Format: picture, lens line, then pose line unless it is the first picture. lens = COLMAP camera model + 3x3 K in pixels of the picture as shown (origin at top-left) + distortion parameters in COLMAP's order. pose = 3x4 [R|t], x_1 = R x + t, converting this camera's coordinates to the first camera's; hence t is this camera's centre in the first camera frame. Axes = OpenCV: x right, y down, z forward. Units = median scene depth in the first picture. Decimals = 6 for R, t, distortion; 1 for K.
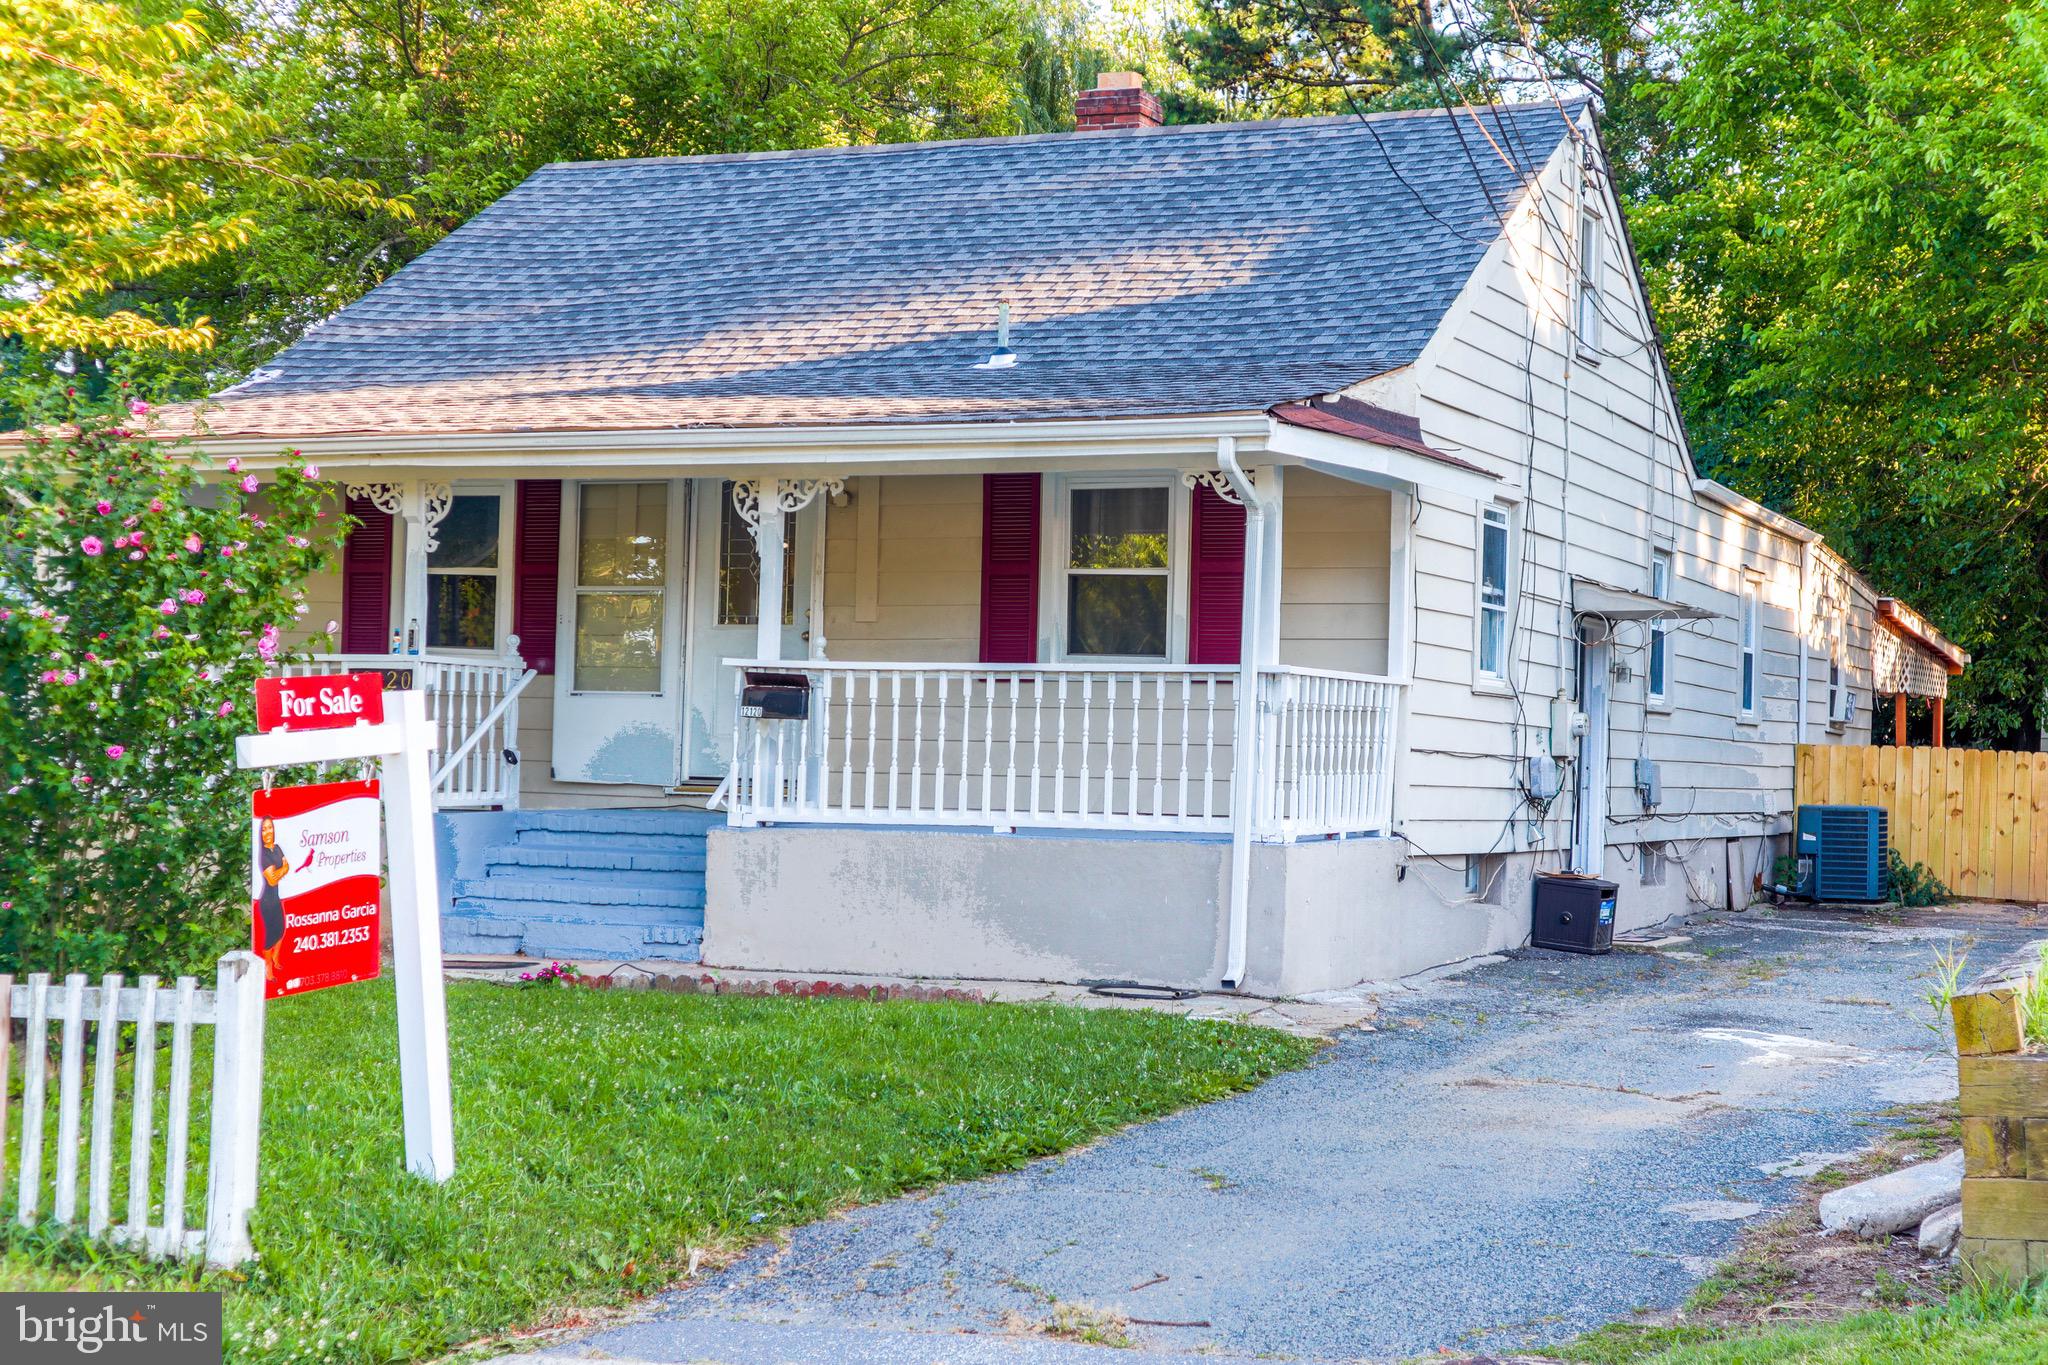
lens RADIAL K [[3150.1, 0, 1024.2], [0, 3150.1, 679.3], [0, 0, 1]] dist [0.006509, 0.000000]
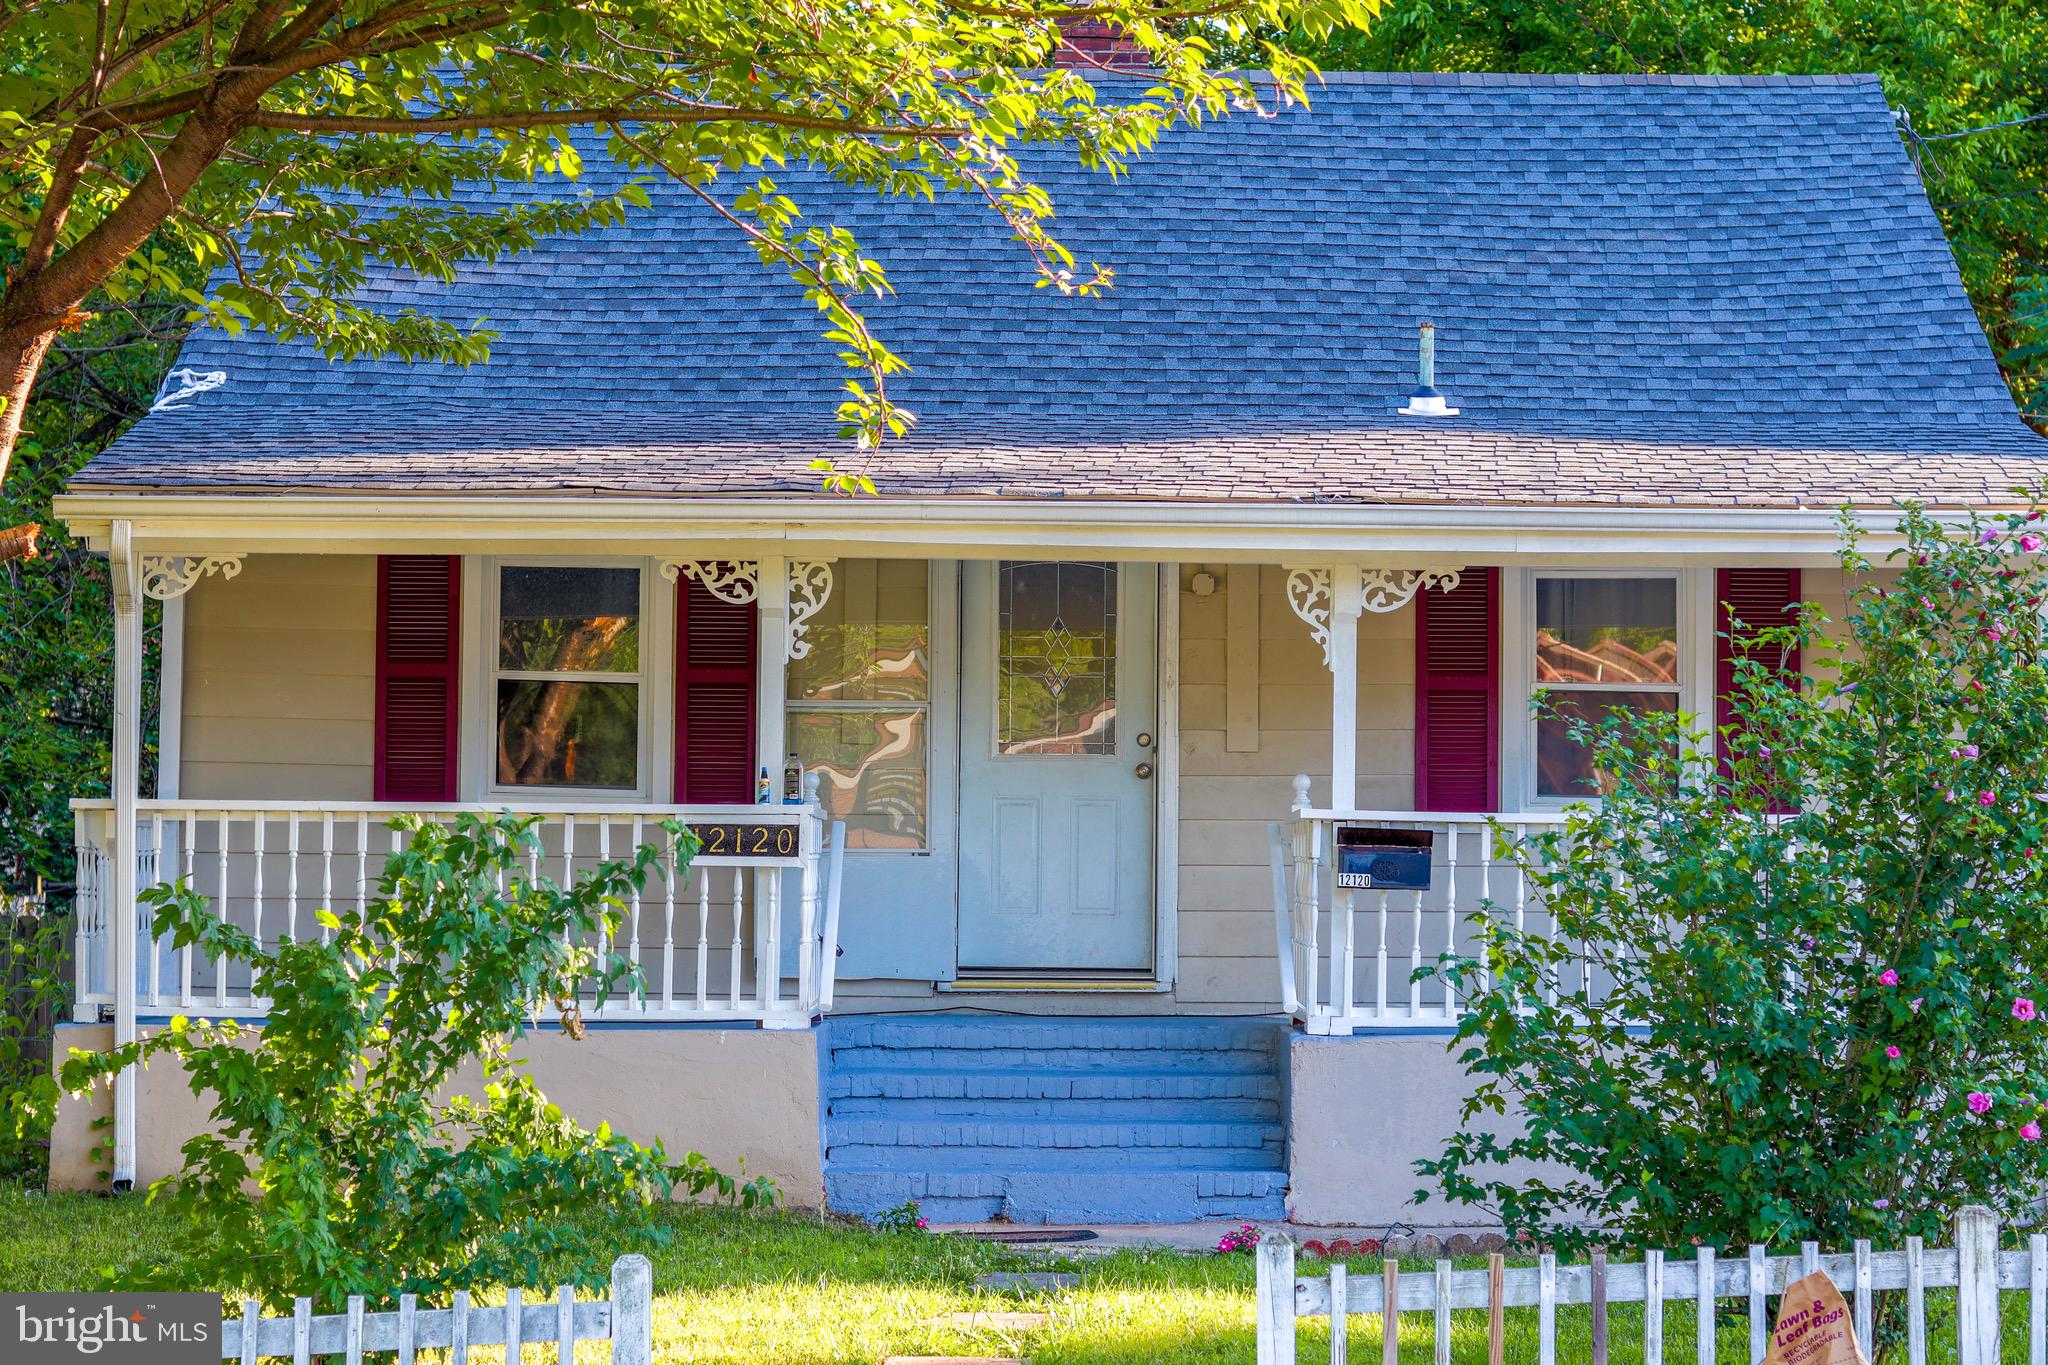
lens RADIAL K [[3693.8, 0, 1024.1], [0, 3693.8, 686.8], [0, 0, 1]] dist [-0.004056, 0.000000]
pose [[0.903617, 0.008808, 0.428252, -0.495856], [0.005362, 0.999478, -0.031870, -0.007417], [-0.428309, 0.031094, 0.903097, 0.228067]]
